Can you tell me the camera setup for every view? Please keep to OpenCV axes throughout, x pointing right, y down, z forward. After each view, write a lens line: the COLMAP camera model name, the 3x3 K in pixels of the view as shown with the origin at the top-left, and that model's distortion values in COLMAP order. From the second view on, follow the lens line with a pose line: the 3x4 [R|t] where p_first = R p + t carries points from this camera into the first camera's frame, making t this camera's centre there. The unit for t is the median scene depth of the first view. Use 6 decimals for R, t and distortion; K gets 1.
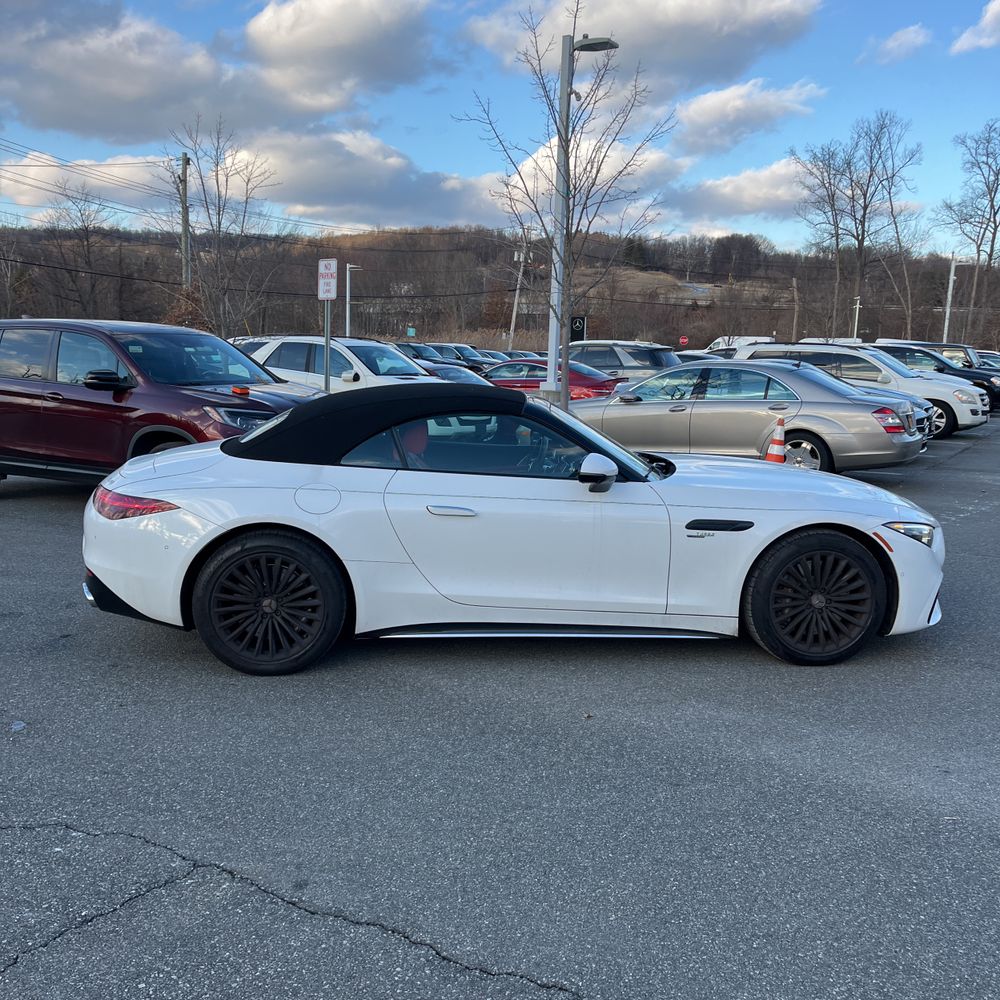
lens RADIAL K [[1006.1, 0, 501.0], [0, 1006.1, 517.2], [0, 0, 1]] dist [0.055245, -0.038274]
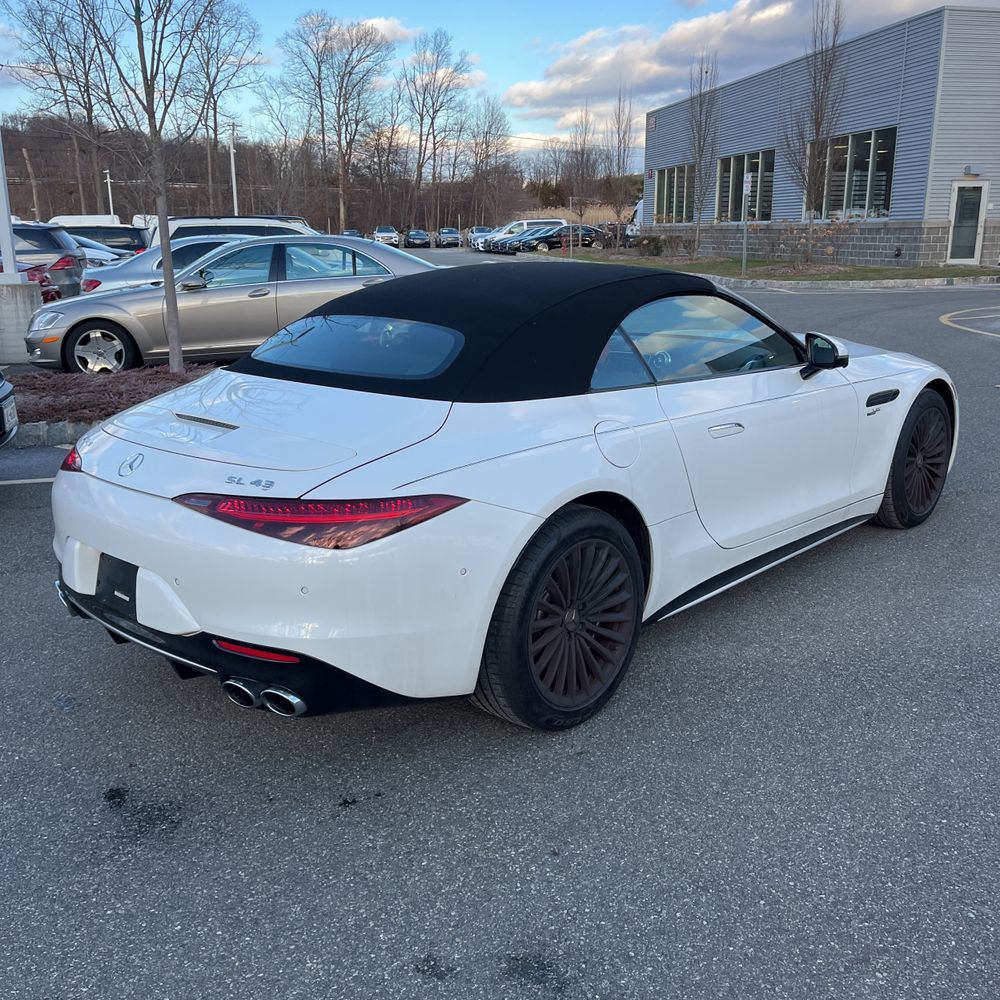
lens RADIAL K [[1006.6, 0, 488.8], [0, 1006.6, 500.2], [0, 0, 1]] dist [0.037879, -0.010453]
pose [[0.752154, -0.207356, 0.625515, -0.298706], [0.144855, 0.978013, 0.150027, -0.041960], [-0.642870, -0.022234, 0.765652, 0.244503]]
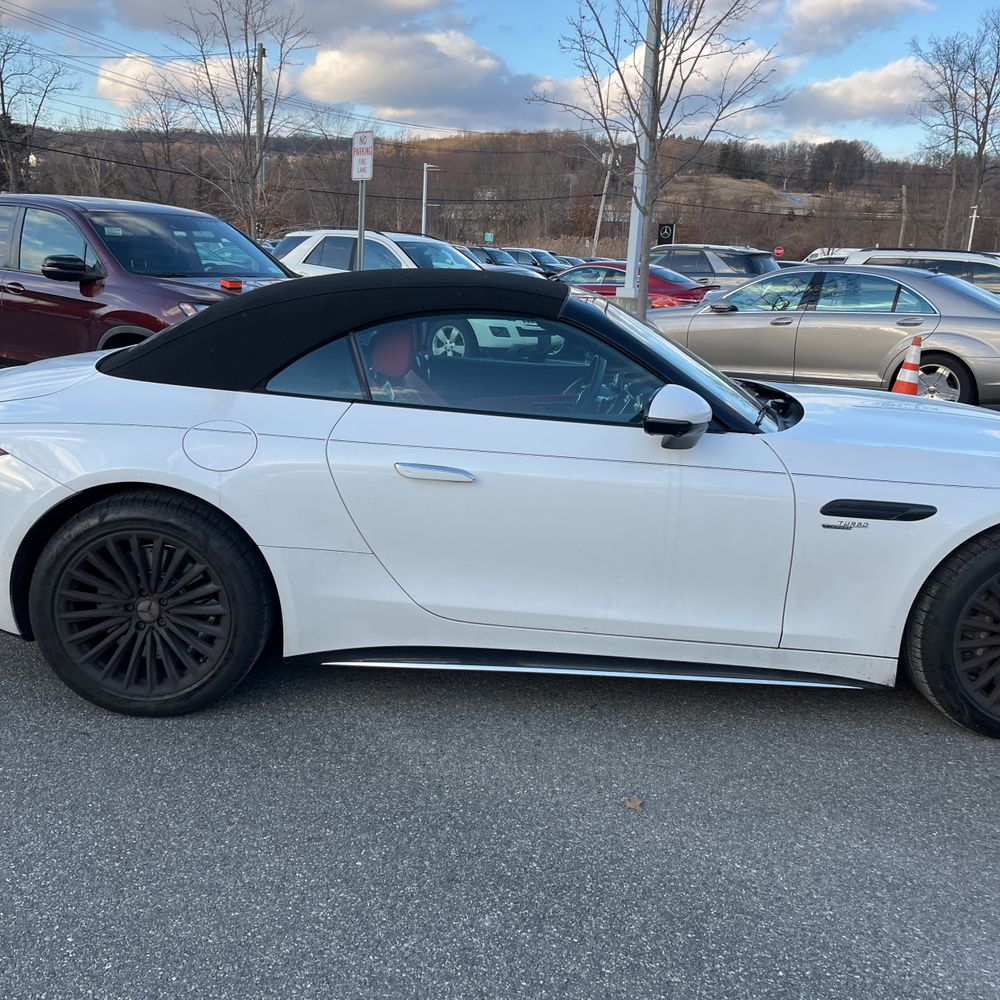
lens RADIAL K [[1006.6, 0, 488.8], [0, 1006.6, 500.2], [0, 0, 1]] dist [0.037879, -0.010453]
pose [[0.995501, 0.038732, -0.086472, 0.017157], [-0.032616, 0.996939, 0.071058, -0.015594], [0.088959, -0.067918, 0.993717, 0.175603]]
